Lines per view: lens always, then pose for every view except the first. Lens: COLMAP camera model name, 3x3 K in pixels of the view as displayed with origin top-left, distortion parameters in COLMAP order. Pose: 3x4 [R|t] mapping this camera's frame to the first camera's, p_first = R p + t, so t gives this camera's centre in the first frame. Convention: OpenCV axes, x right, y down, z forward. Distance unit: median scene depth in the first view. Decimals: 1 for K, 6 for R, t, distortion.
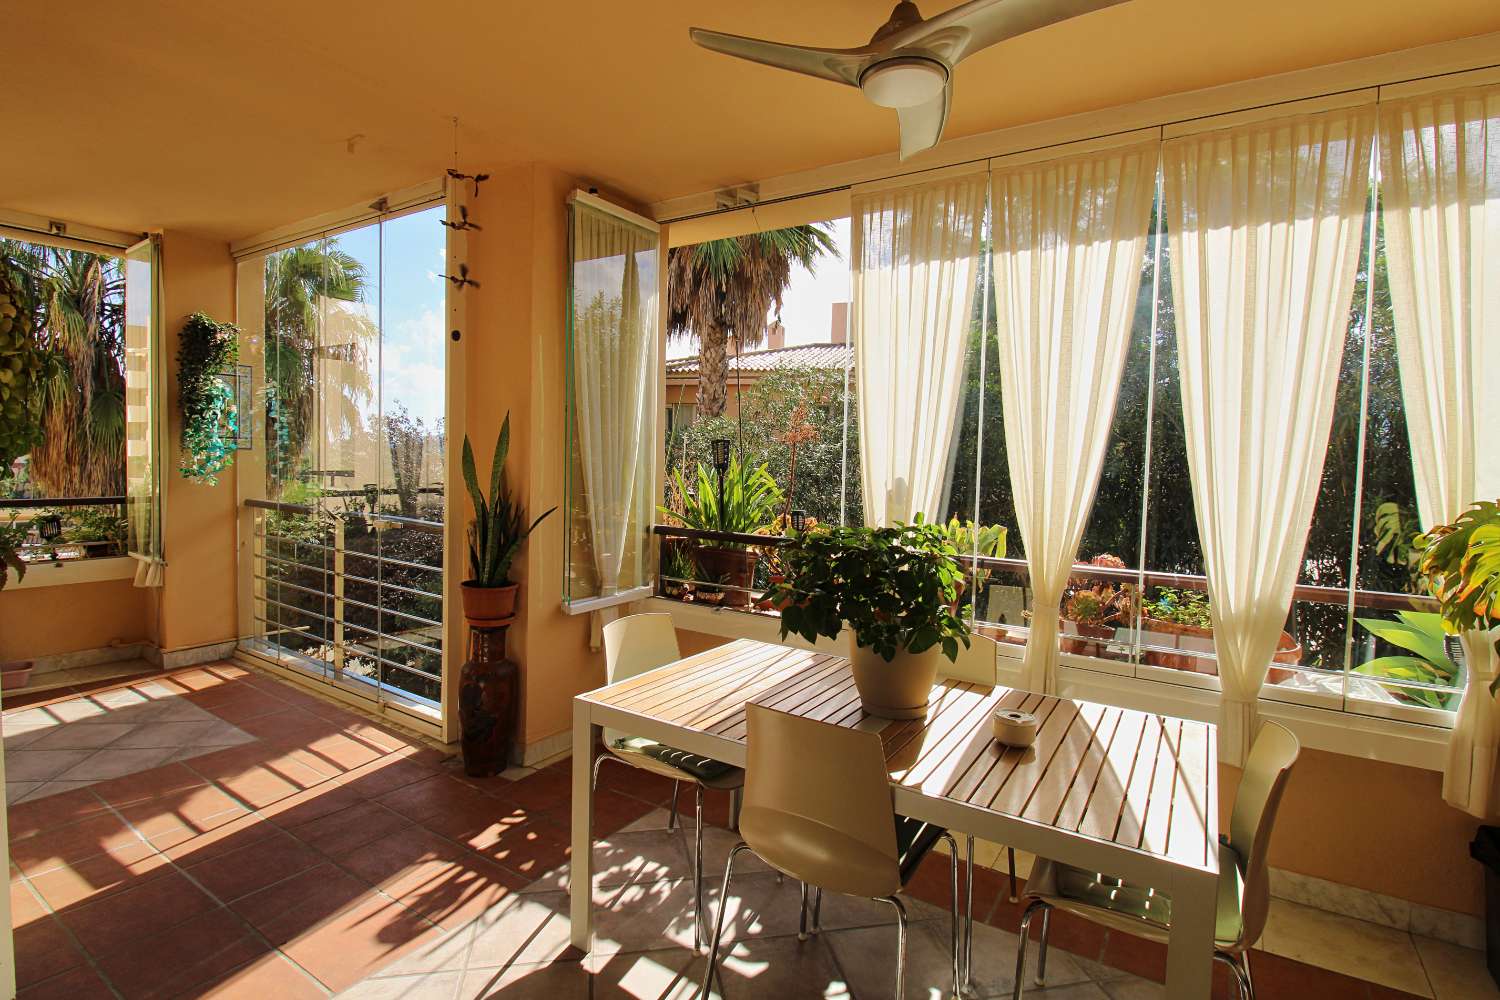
lens RADIAL K [[730.1, 0, 749.3], [0, 730.1, 487.8], [0, 0, 1]] dist [0.005592, -0.017621]
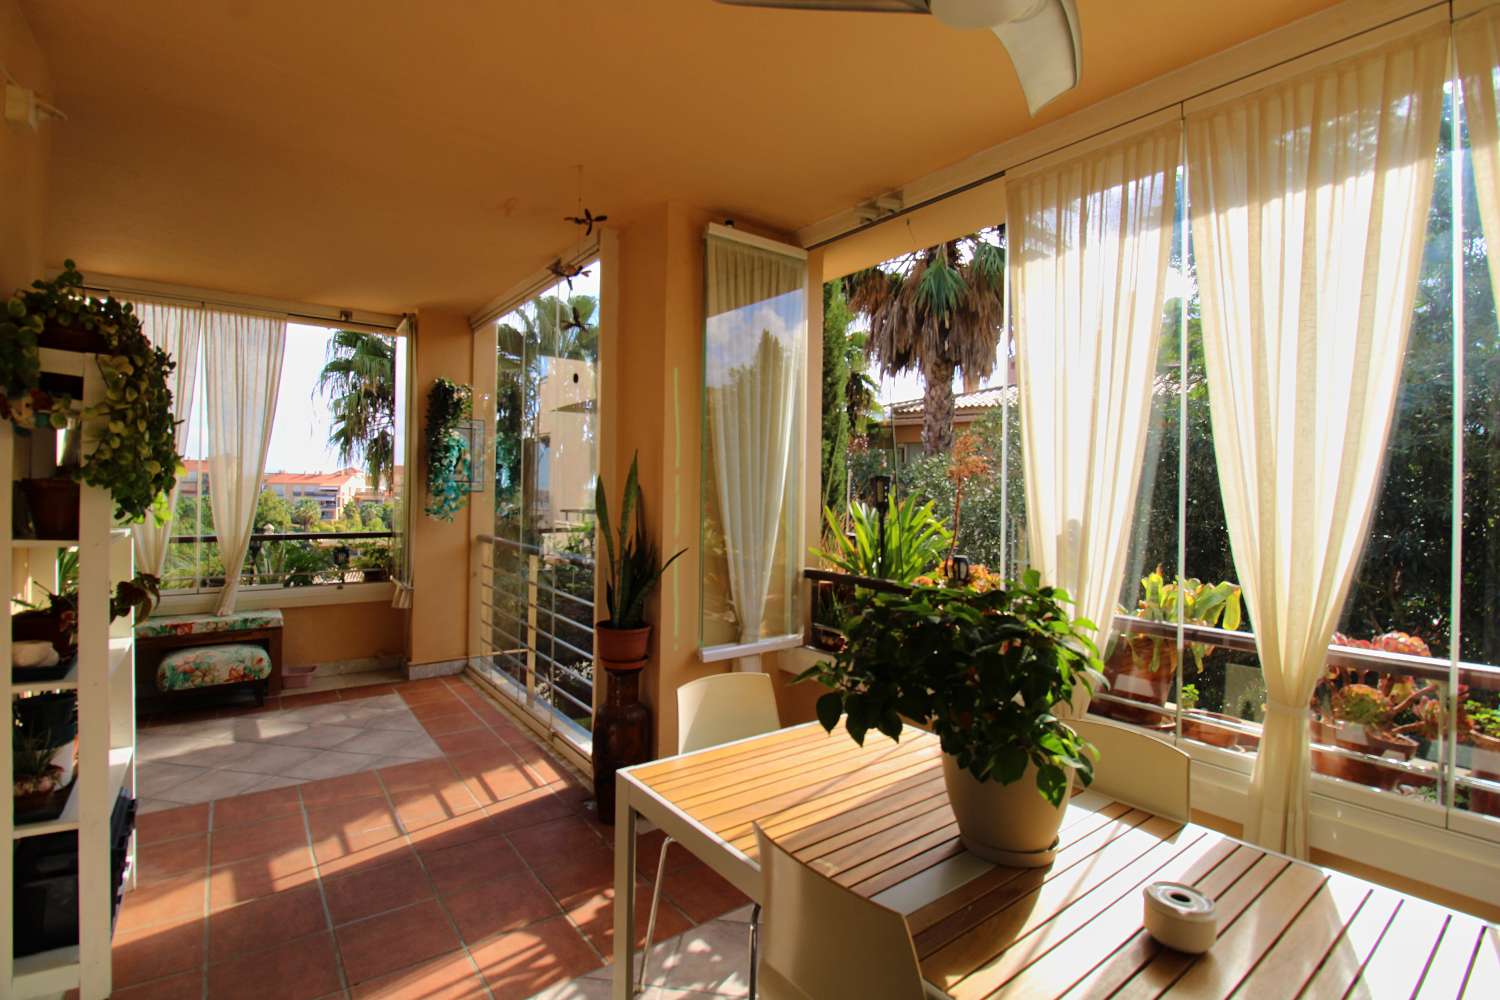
lens RADIAL K [[694.3, 0, 746.2], [0, 694.3, 485.3], [0, 0, 1]] dist [0.001160, -0.014495]
pose [[0.939073, -0.012980, -0.343473, 0.114338], [-0.006985, 0.998360, -0.056826, -0.004422], [0.343647, 0.055763, 0.937442, 0.150750]]
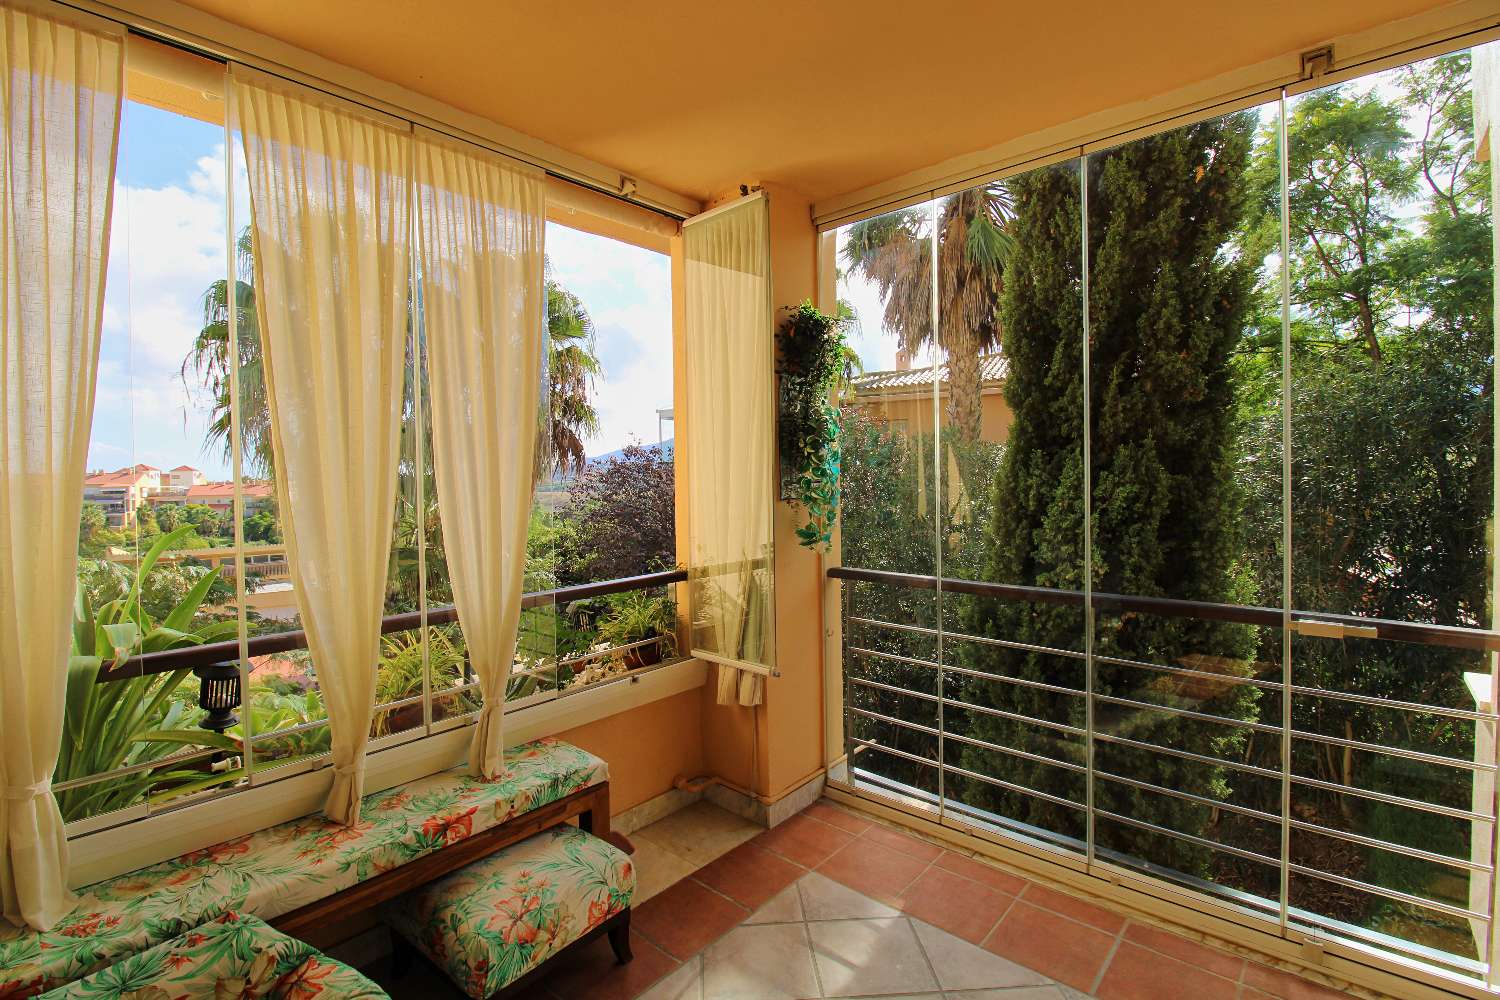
lens RADIAL K [[694.3, 0, 746.2], [0, 694.3, 485.3], [0, 0, 1]] dist [0.001160, -0.014495]
pose [[0.988671, -0.040360, -0.144568, -0.894874], [0.036562, 0.998915, -0.028836, -0.063689], [0.145575, 0.023224, 0.989075, 0.434919]]
